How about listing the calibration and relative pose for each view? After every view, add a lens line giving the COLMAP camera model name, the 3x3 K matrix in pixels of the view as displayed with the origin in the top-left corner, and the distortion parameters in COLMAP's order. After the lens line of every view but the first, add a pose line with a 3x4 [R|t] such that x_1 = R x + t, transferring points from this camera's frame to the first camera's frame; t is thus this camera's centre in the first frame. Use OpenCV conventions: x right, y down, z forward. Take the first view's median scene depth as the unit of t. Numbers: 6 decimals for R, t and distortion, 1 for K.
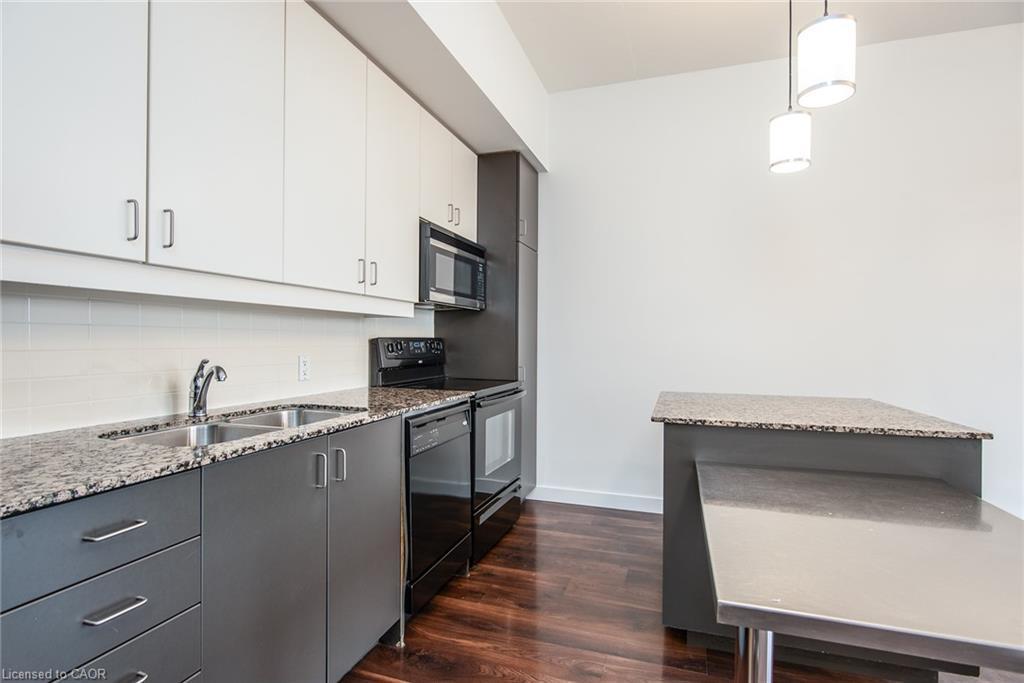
lens RADIAL K [[513.6, 0, 510.8], [0, 513.6, 341.8], [0, 0, 1]] dist [-0.005930, -0.001039]
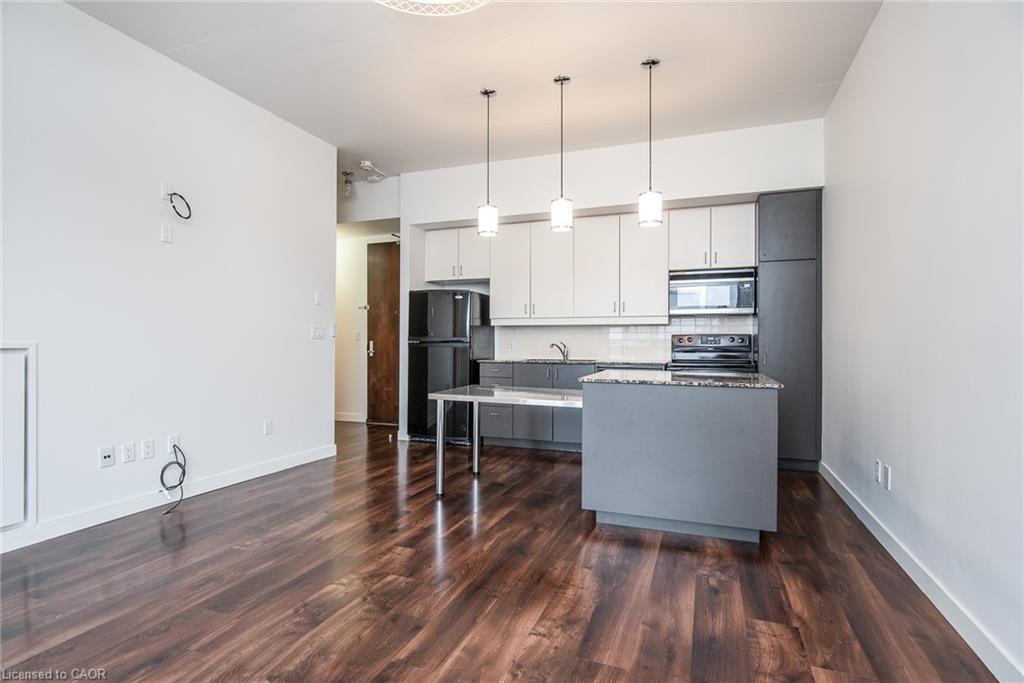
lens RADIAL K [[513.6, 0, 510.8], [0, 513.6, 341.8], [0, 0, 1]] dist [-0.005930, -0.001039]
pose [[-0.037934, -0.006953, -0.999256, 2.046888], [-0.004587, 0.999966, -0.006783, 0.041499], [0.999270, 0.004327, -0.037964, 0.585971]]
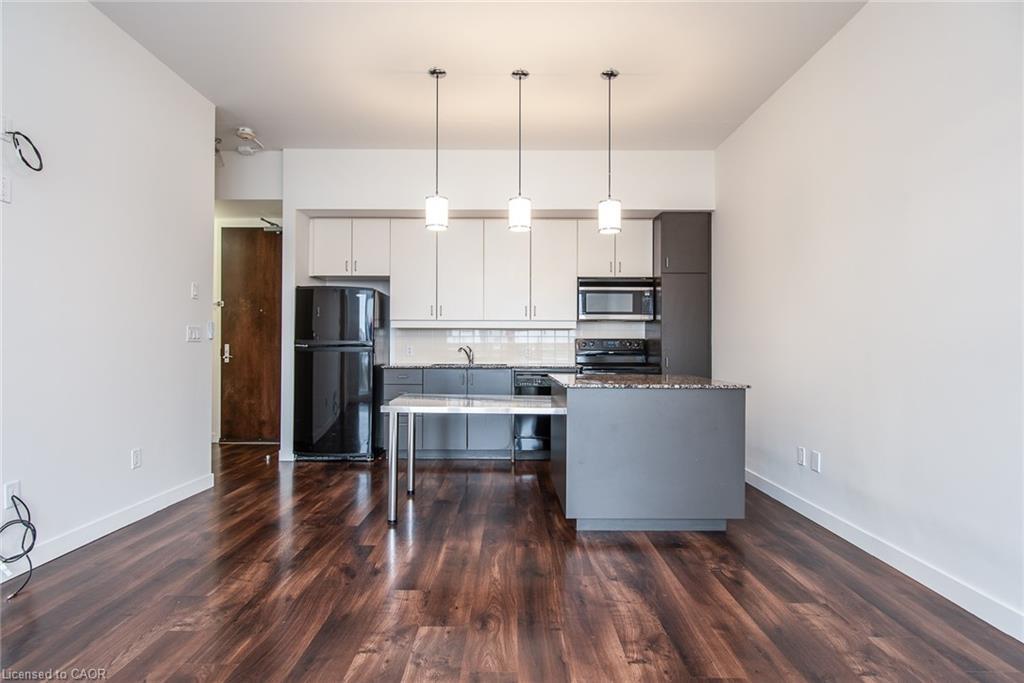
lens RADIAL K [[513.6, 0, 510.8], [0, 513.6, 341.8], [0, 0, 1]] dist [-0.005930, -0.001039]
pose [[0.322298, -0.011787, -0.946565, 1.884972], [-0.003112, 0.999904, -0.013510, 0.037372], [0.946633, 0.007300, 0.322230, 0.156973]]
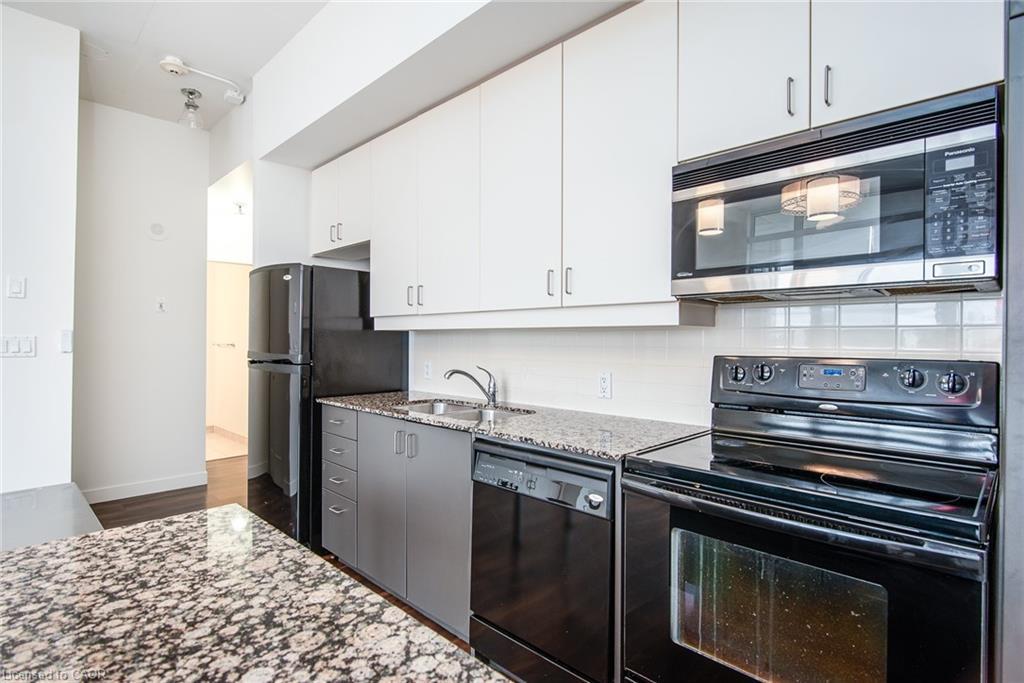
lens RADIAL K [[513.6, 0, 510.8], [0, 513.6, 341.8], [0, 0, 1]] dist [-0.005930, -0.001039]
pose [[-0.435590, -0.005138, -0.900130, 0.557360], [-0.009159, 0.999957, -0.001276, -0.028000], [0.900098, 0.007688, -0.435619, 1.295142]]
